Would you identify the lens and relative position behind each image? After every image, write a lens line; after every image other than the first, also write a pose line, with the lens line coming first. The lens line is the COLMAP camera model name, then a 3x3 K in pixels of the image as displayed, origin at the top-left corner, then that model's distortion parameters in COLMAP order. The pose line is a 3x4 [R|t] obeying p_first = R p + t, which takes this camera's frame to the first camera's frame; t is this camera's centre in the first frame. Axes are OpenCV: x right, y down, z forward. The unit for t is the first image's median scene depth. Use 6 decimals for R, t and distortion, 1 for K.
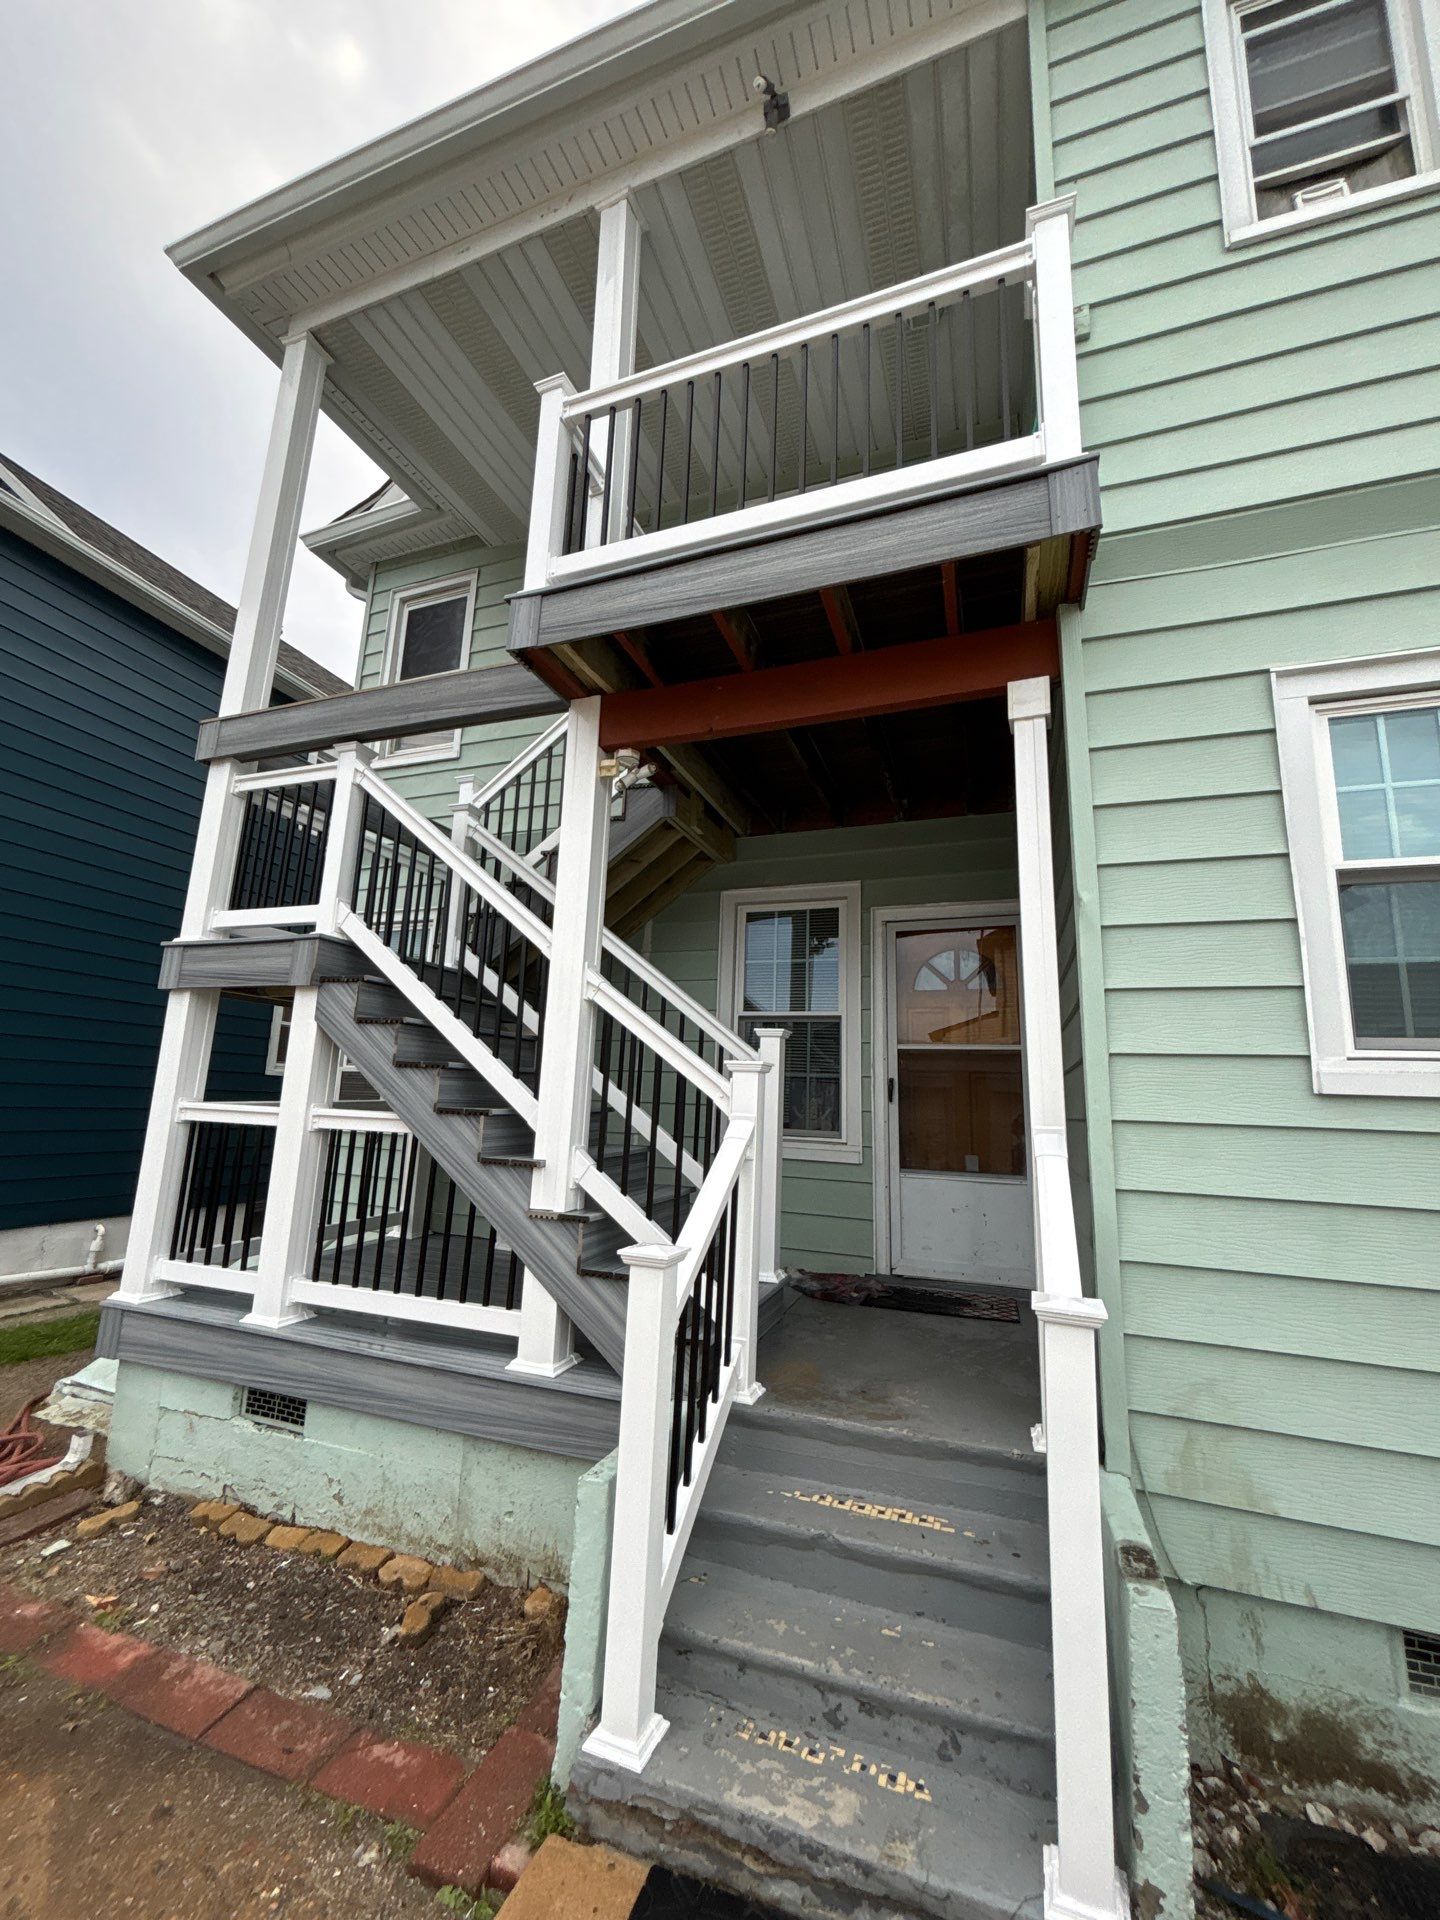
lens RADIAL K [[769.9, 0, 720.0], [0, 769.9, 960.0], [0, 0, 1]] dist [0.000413, 0.000231]
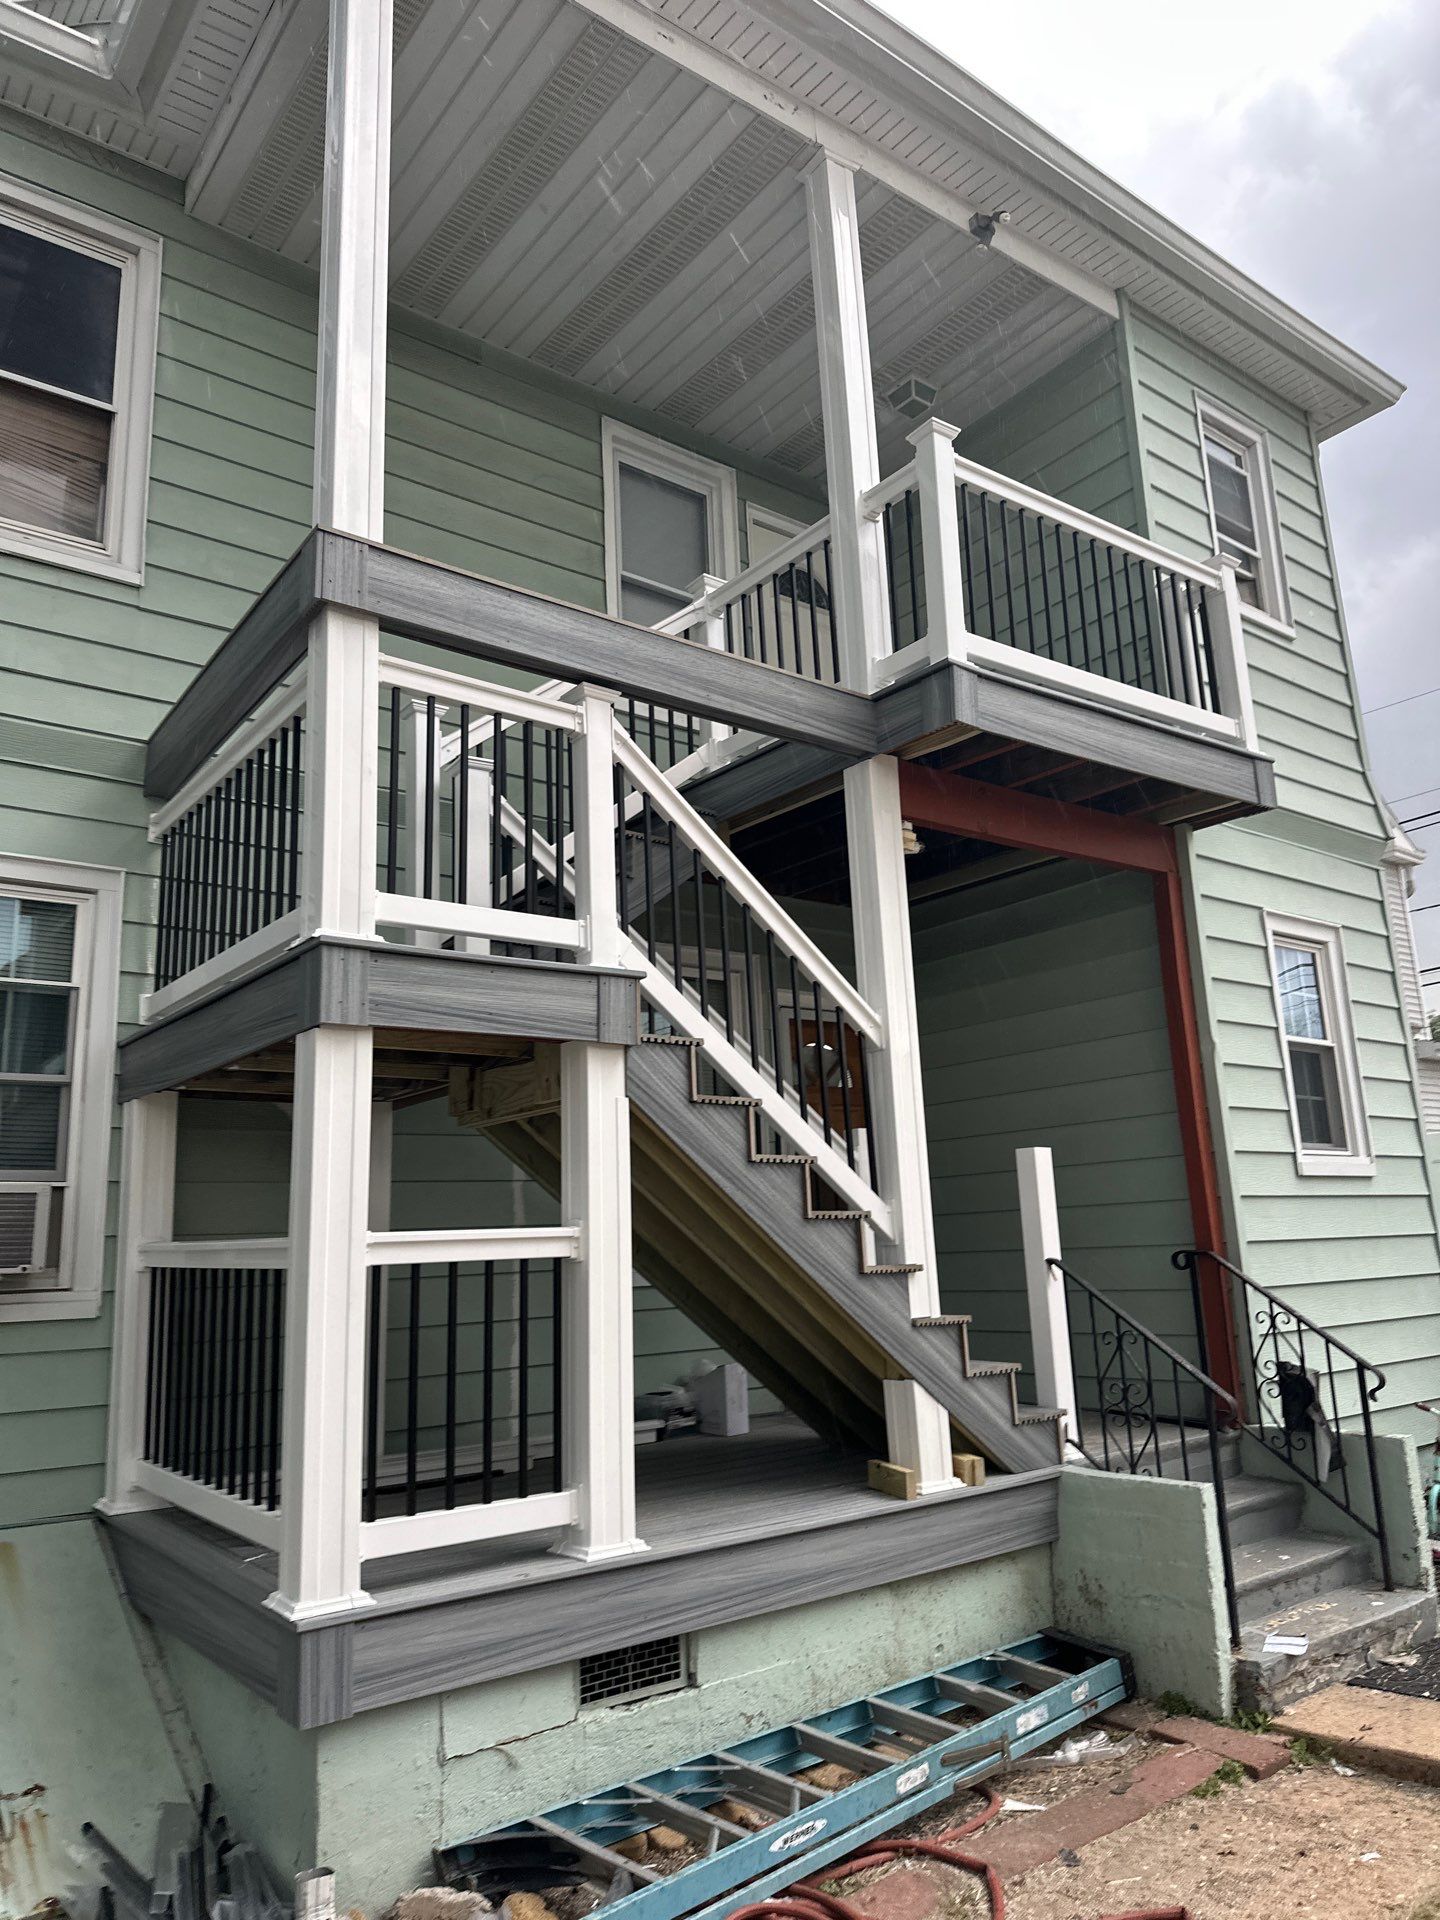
lens RADIAL K [[1361.9, 0, 738.5], [0, 1361.9, 940.9], [0, 0, 1]] dist [0.033423, -0.038934]
pose [[0.527471, 0.136357, 0.838559, -1.756605], [-0.096979, 0.990248, -0.100021, 0.060487], [-0.844020, -0.028564, 0.535550, 0.318108]]
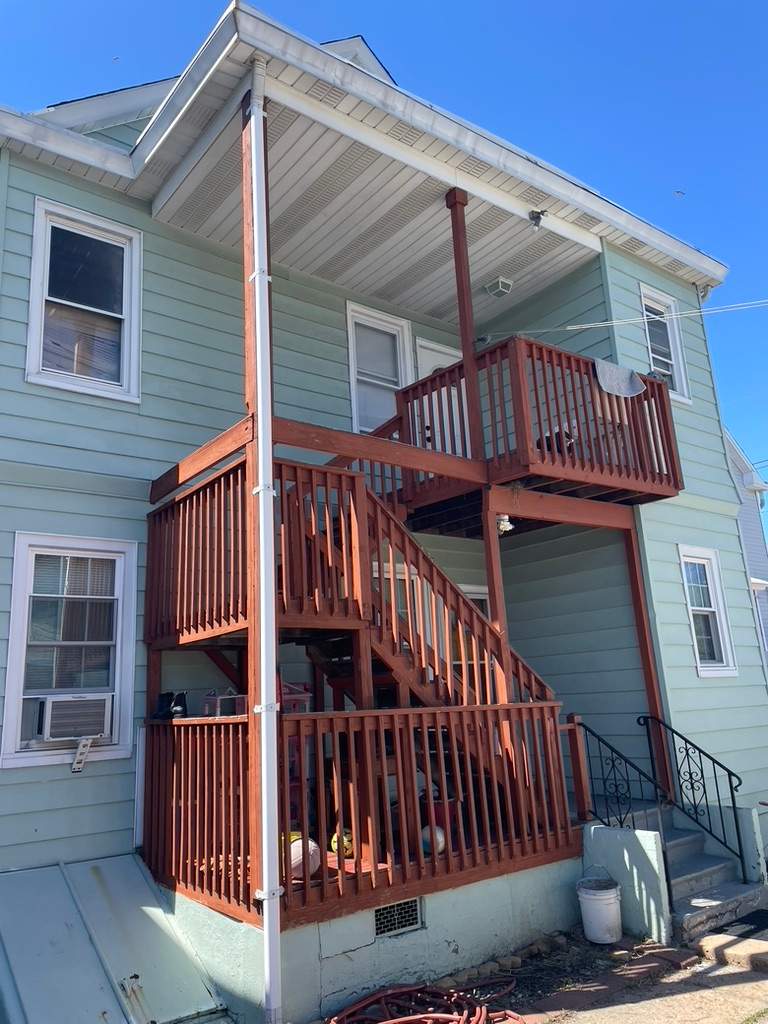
lens RADIAL K [[777.6, 0, 381.7], [0, 777.6, 500.6], [0, 0, 1]] dist [0.087878, -0.097272]
pose [[0.529625, 0.149550, 0.834944, -2.156718], [-0.086628, 0.988725, -0.122144, -0.037754], [-0.843797, -0.007639, 0.536608, 0.225391]]
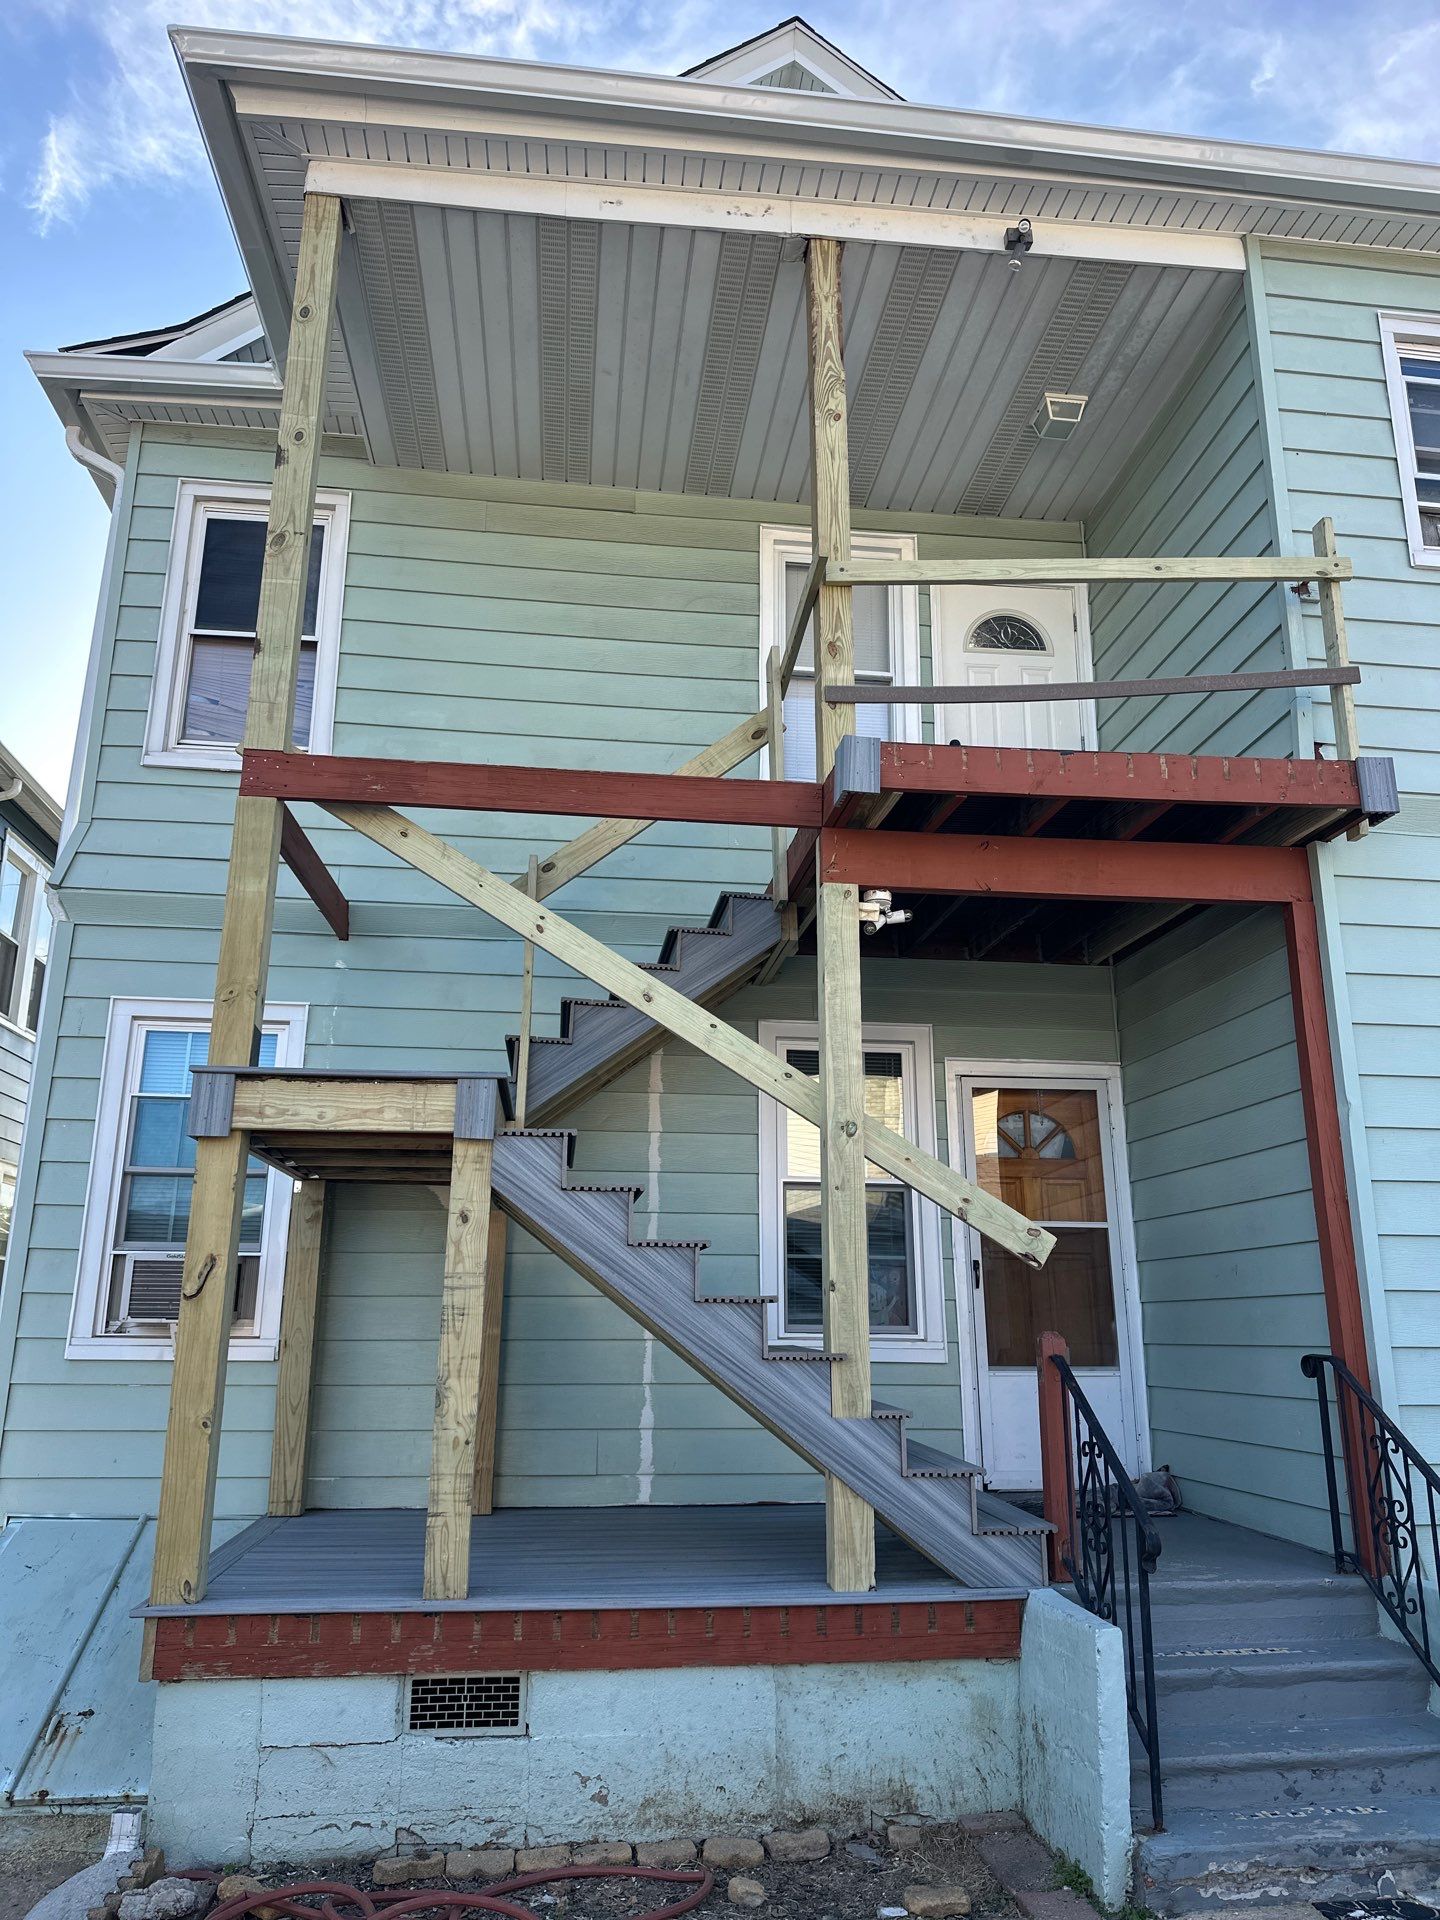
lens RADIAL K [[1362.8, 0, 720.0], [0, 1362.8, 960.0], [0, 0, 1]] dist [0.029519, -0.035621]
pose [[0.889448, 0.089126, 0.448261, -1.103457], [-0.057317, 0.994810, -0.084066, -0.052601], [-0.453428, 0.049080, 0.889941, -0.364006]]
